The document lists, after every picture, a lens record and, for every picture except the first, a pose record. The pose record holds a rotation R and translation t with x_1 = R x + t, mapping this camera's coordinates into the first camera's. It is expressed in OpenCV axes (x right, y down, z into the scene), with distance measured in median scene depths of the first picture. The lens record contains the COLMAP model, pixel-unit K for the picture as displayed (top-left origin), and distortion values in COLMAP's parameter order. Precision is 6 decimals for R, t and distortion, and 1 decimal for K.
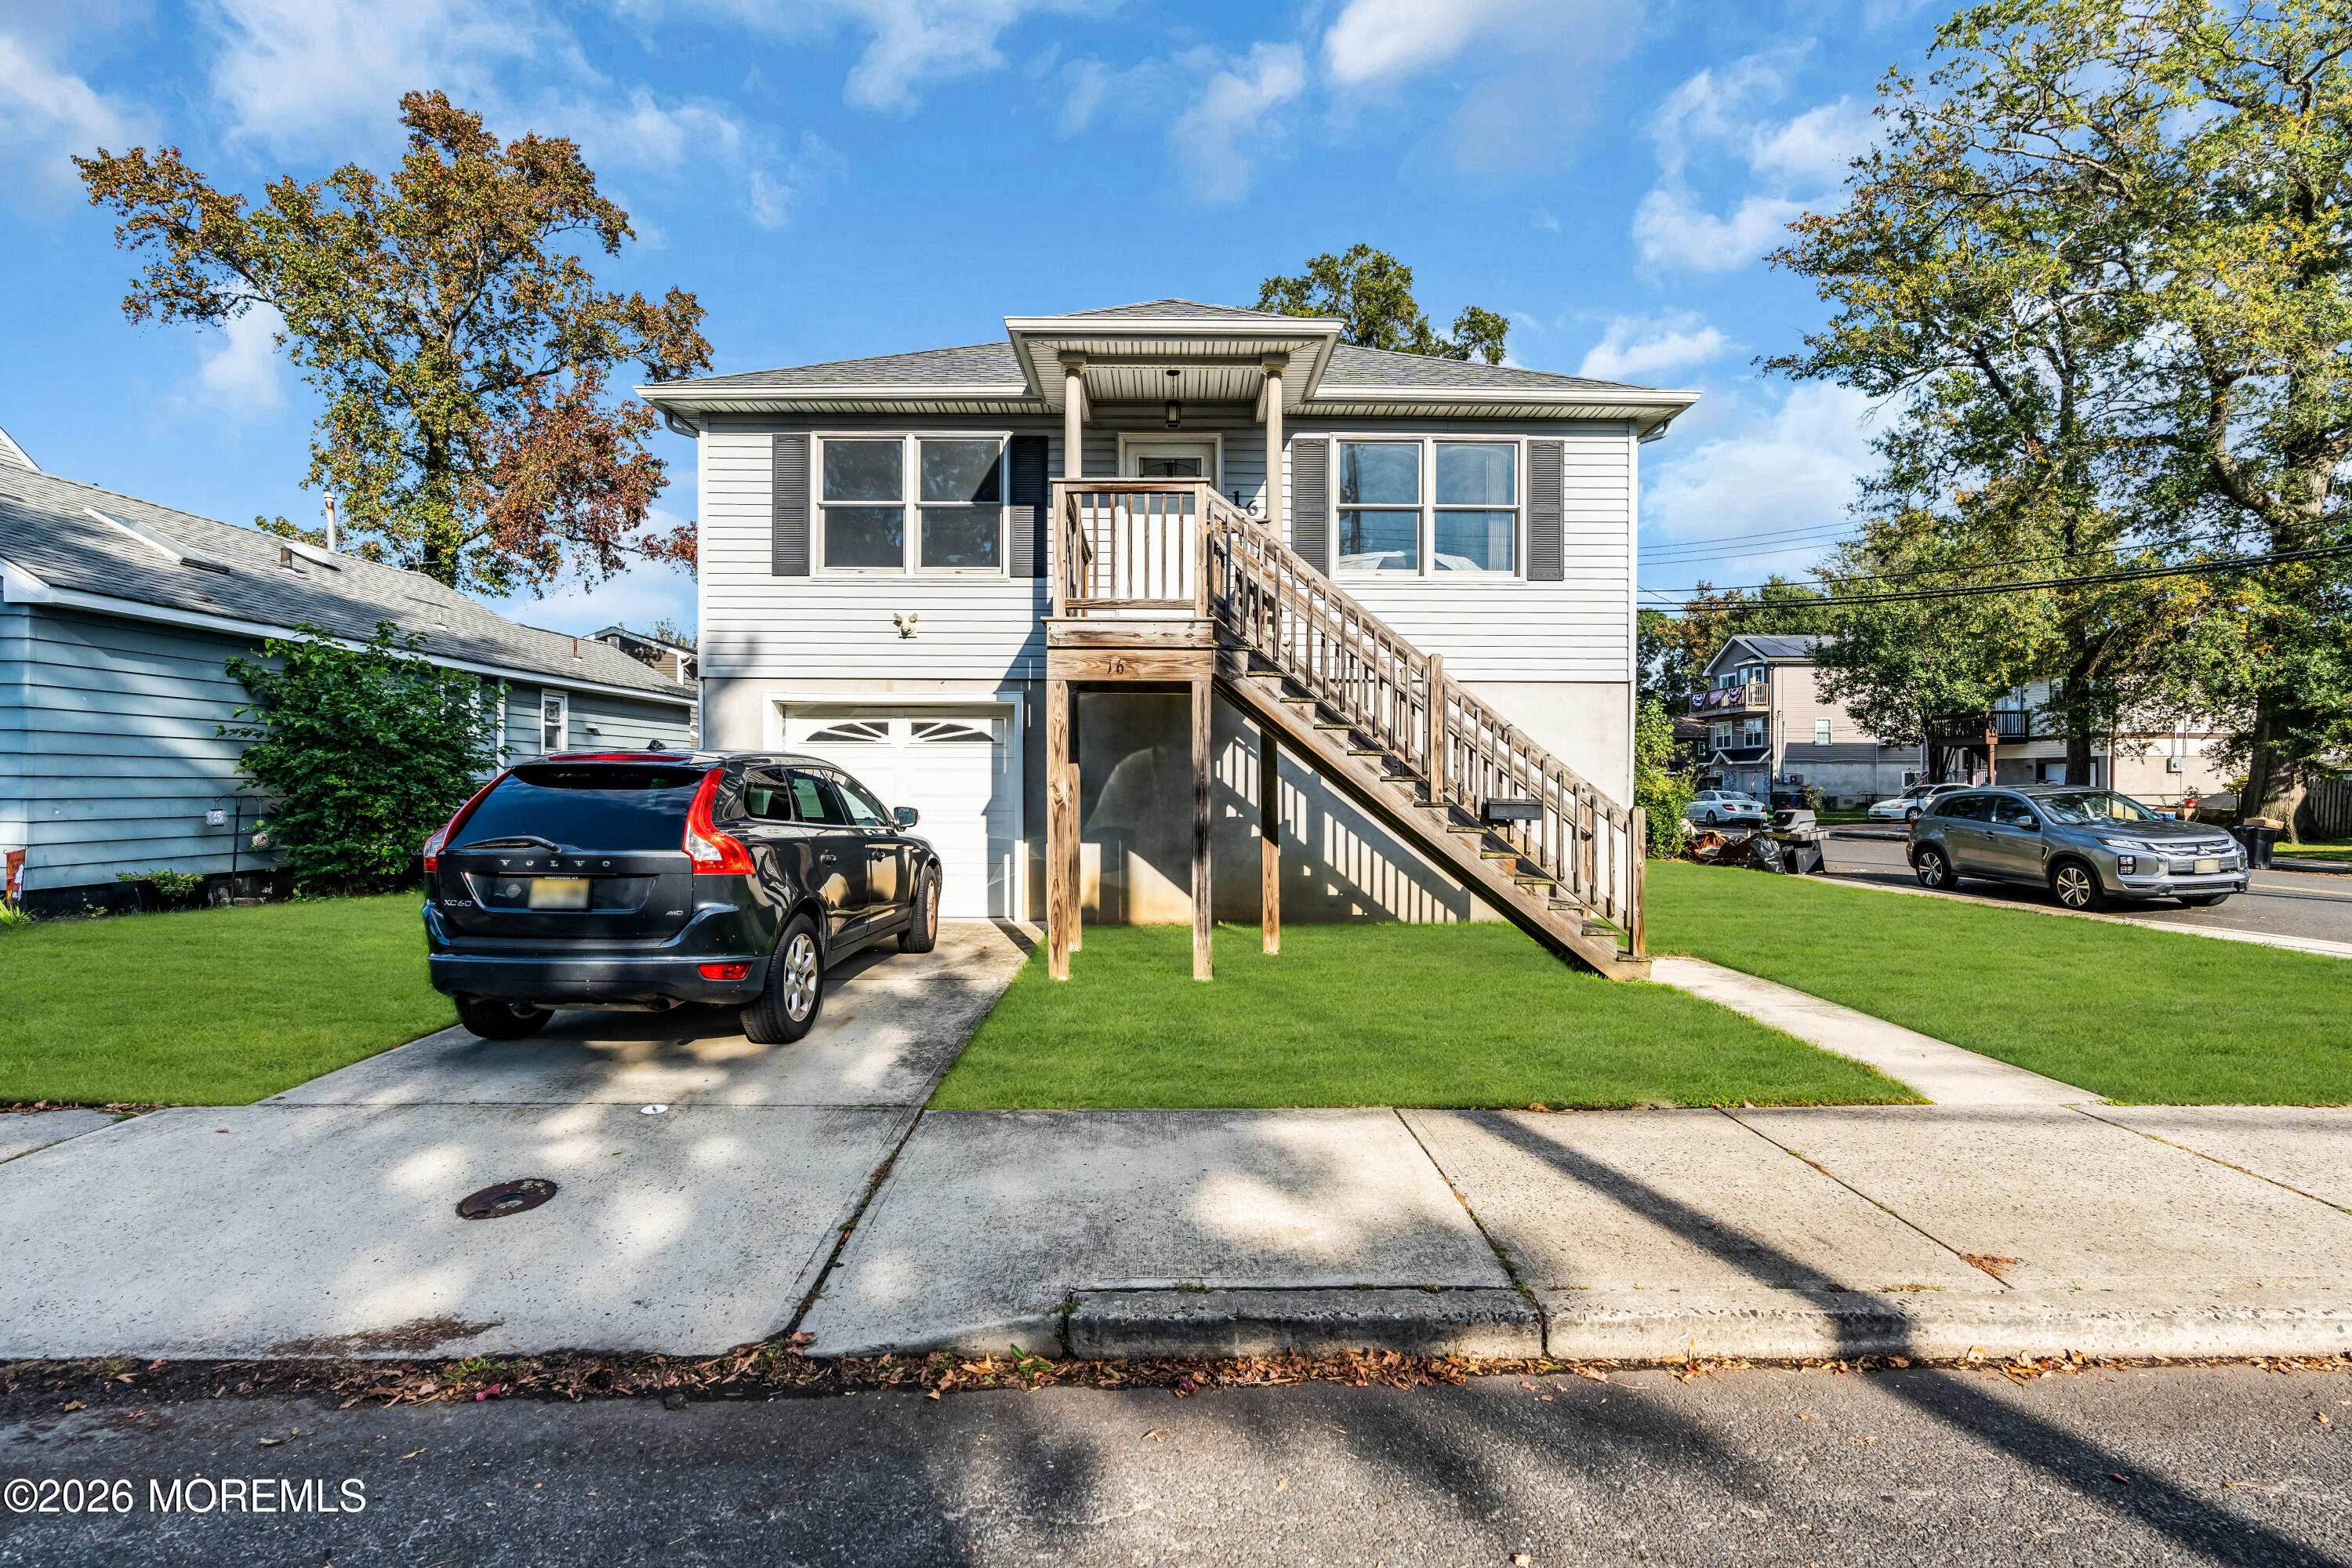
lens RADIAL K [[1059.0, 0, 1172.7], [0, 1059.0, 789.2], [0, 0, 1]] dist [-0.007555, 0.001022]
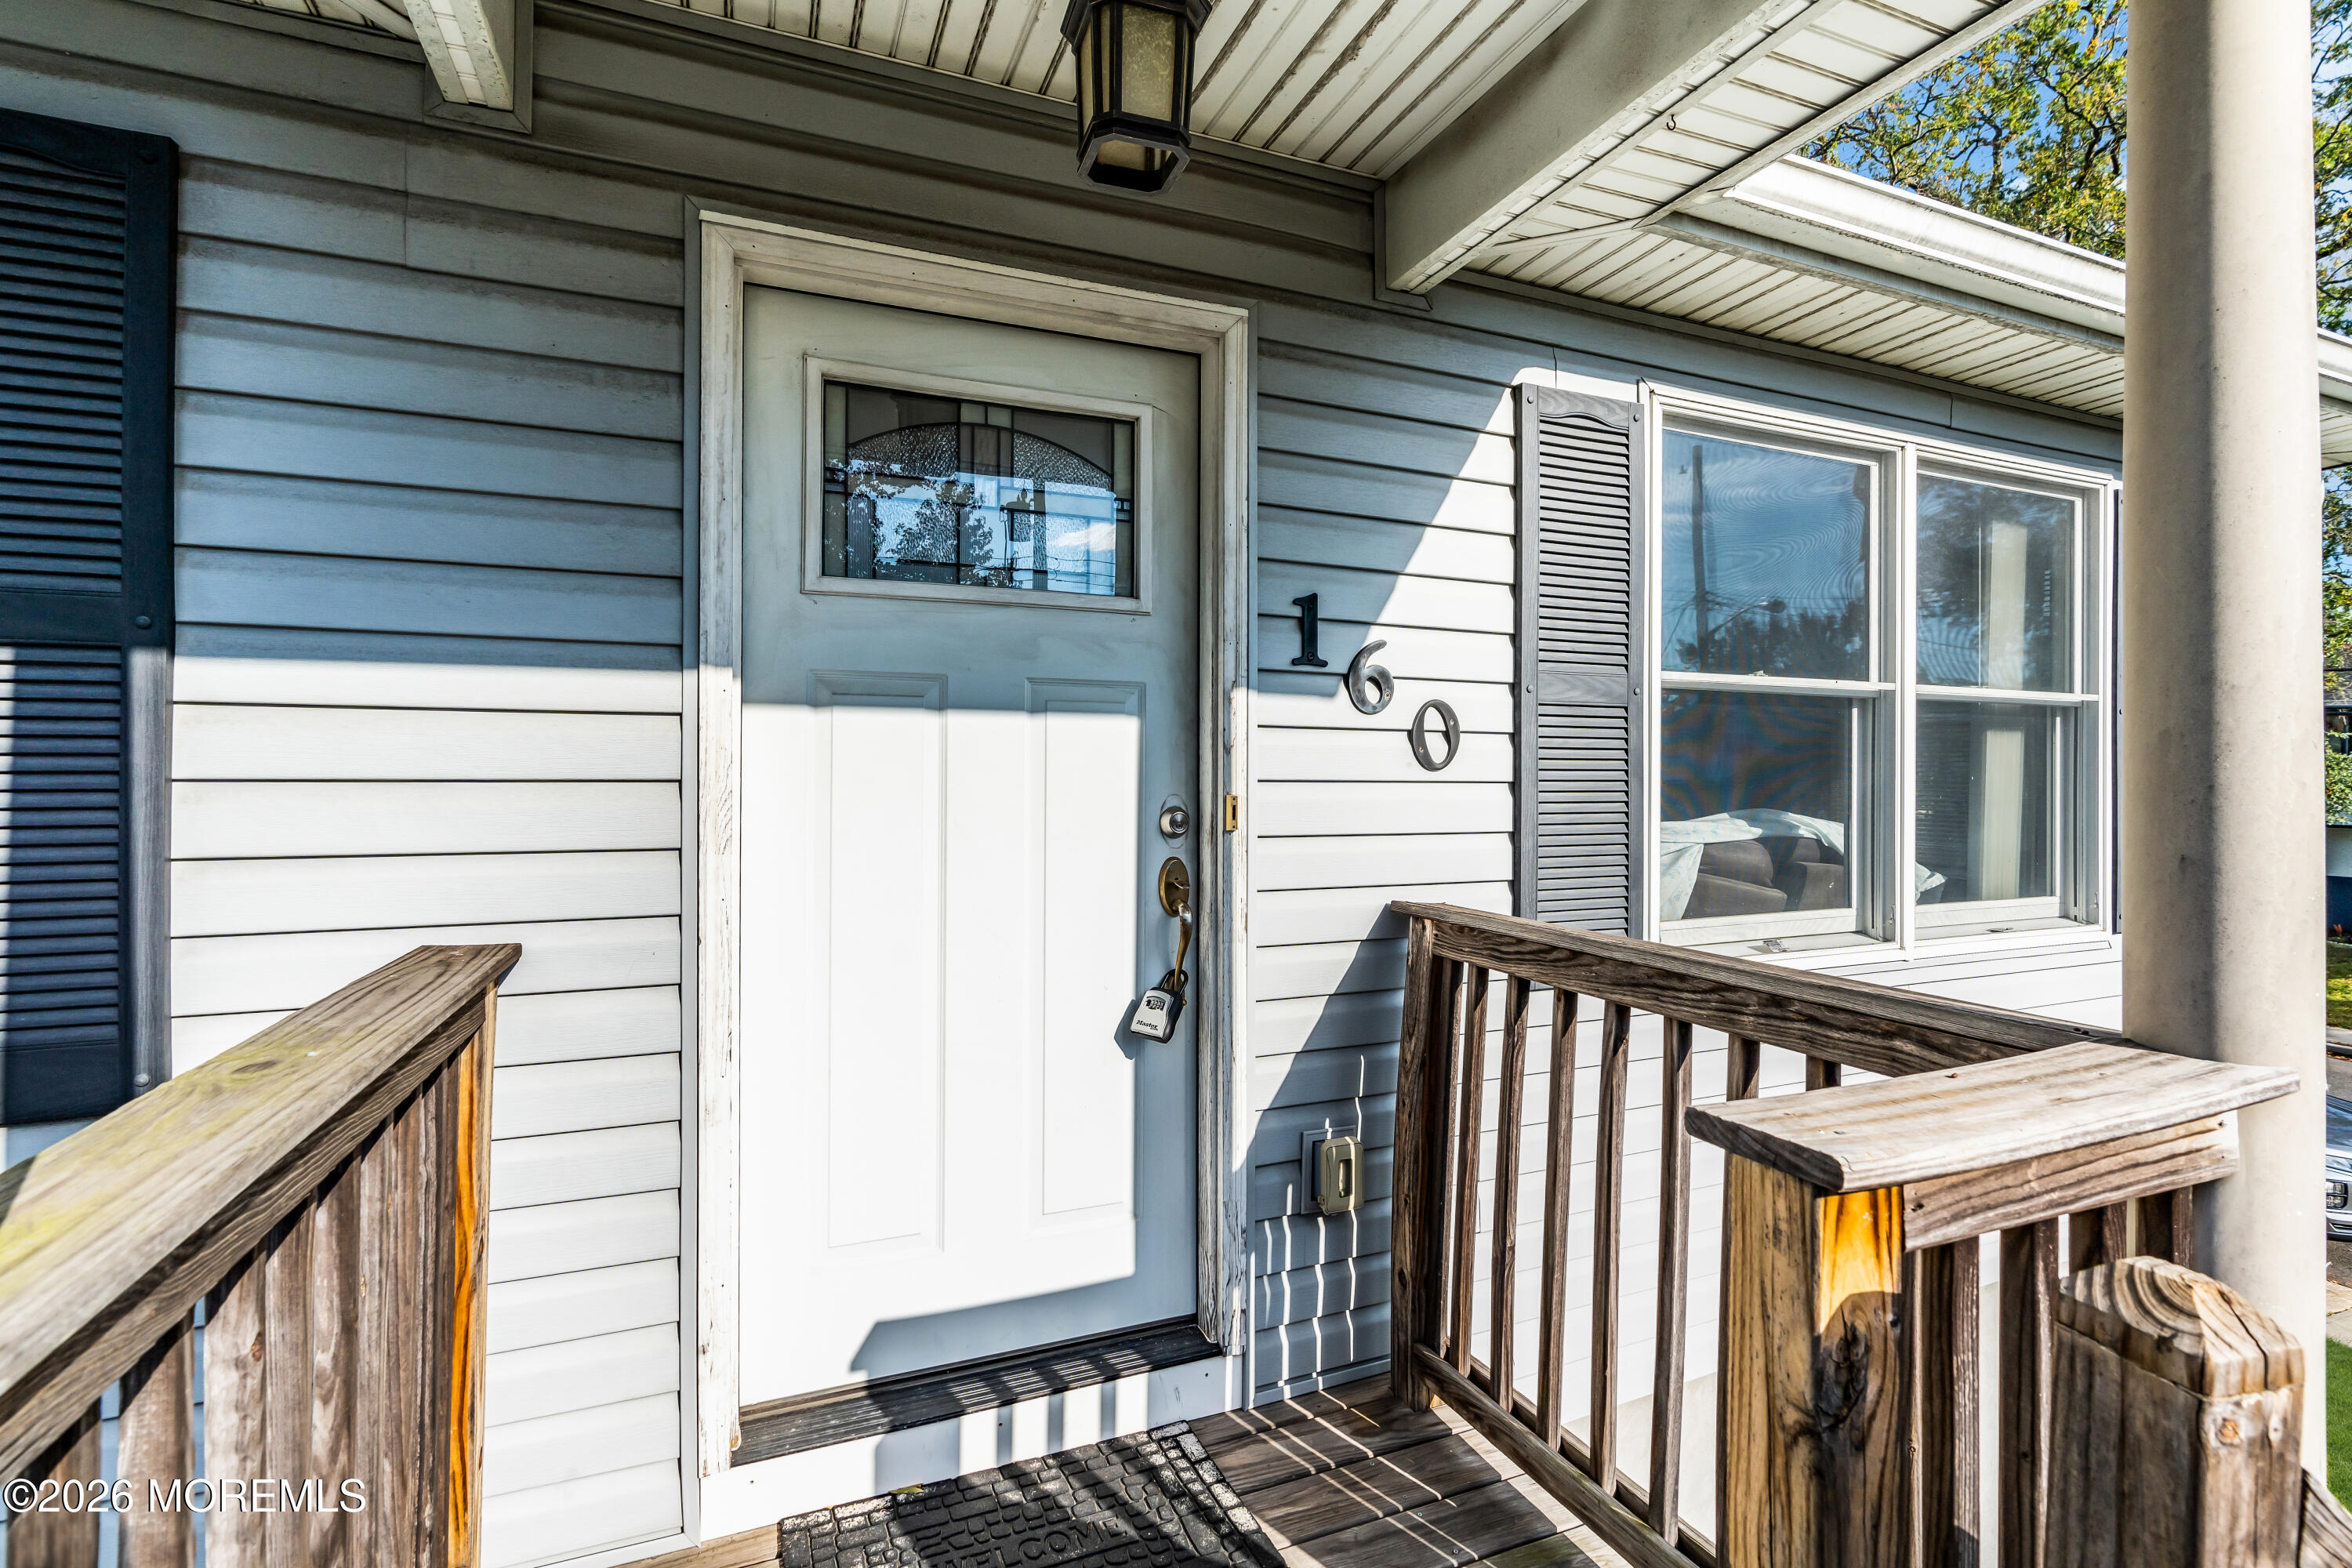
lens RADIAL K [[1064.9, 0, 1177.4], [0, 1064.9, 776.8], [0, 0, 1]] dist [-0.003857, 0.001037]
pose [[0.927408, -0.000170, 0.374050, -0.045139], [0.002189, 0.999985, -0.004974, -0.249423], [-0.374044, 0.005432, 0.927395, 0.827335]]
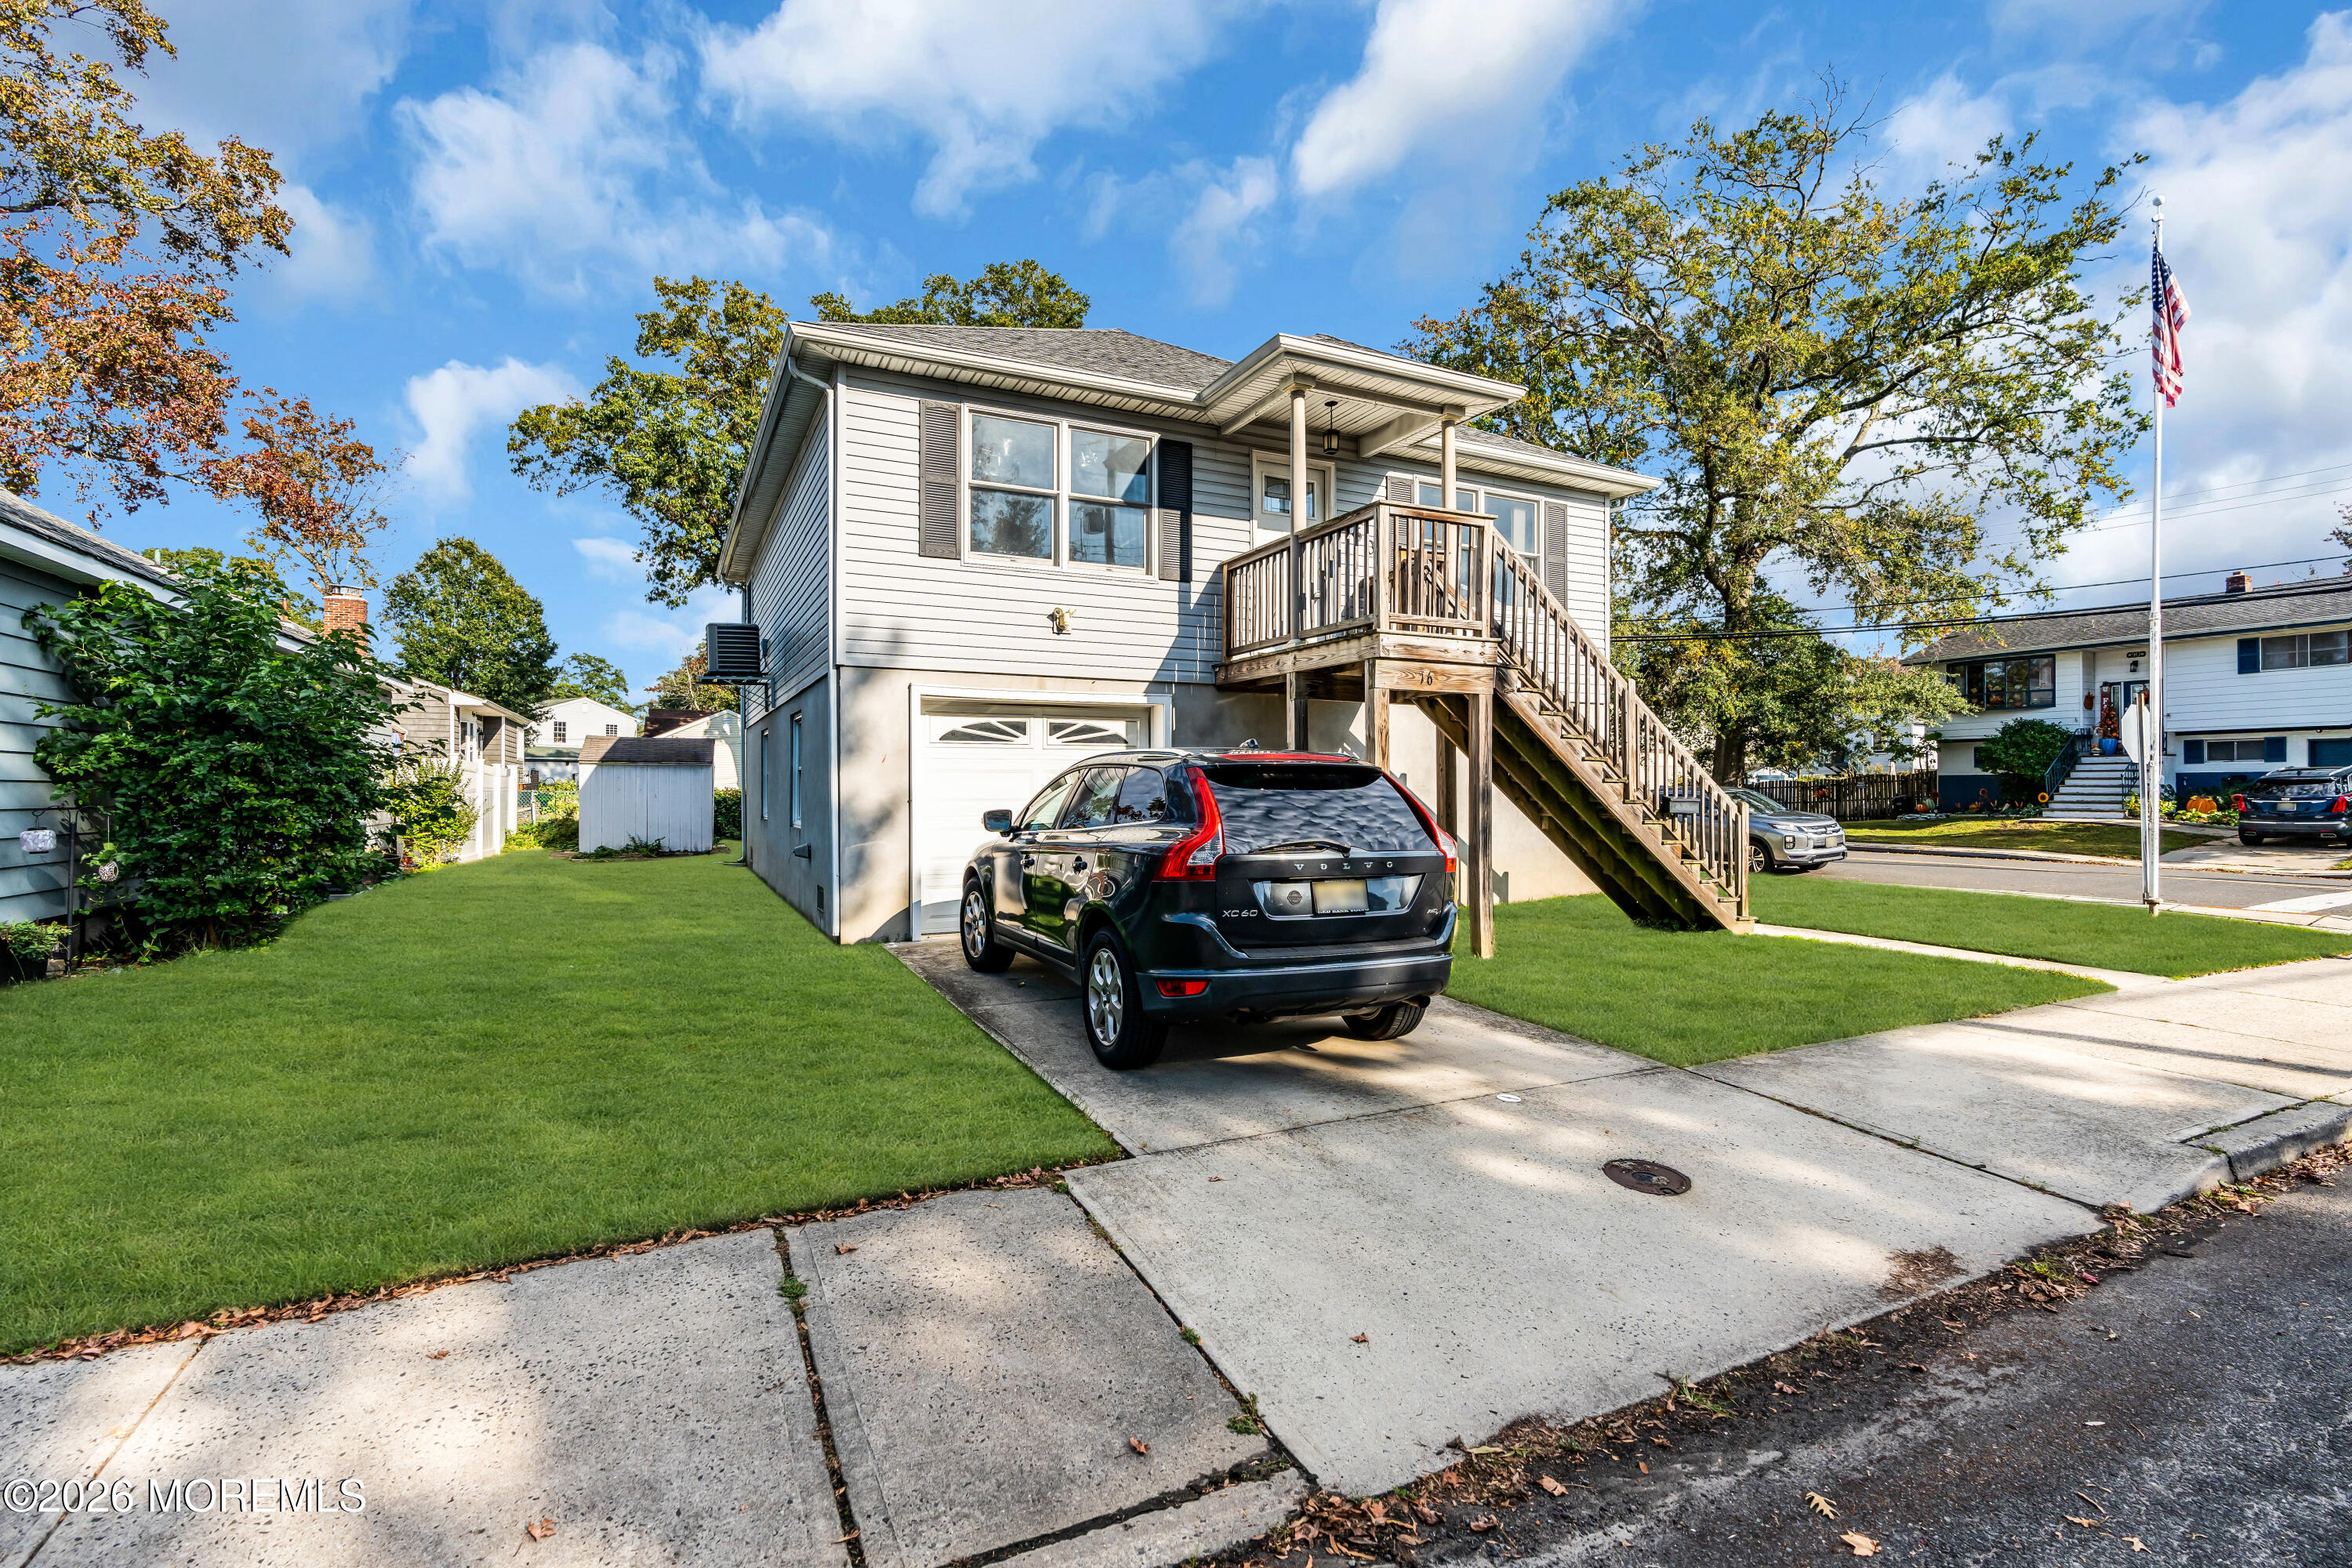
lens RADIAL K [[1059.0, 0, 1172.7], [0, 1059.0, 789.2], [0, 0, 1]] dist [-0.007555, 0.001022]
pose [[0.902672, -0.003459, 0.430316, -0.581264], [0.005526, 0.999978, -0.003553, 0.001006], [-0.430294, 0.005585, 0.902671, 0.096268]]
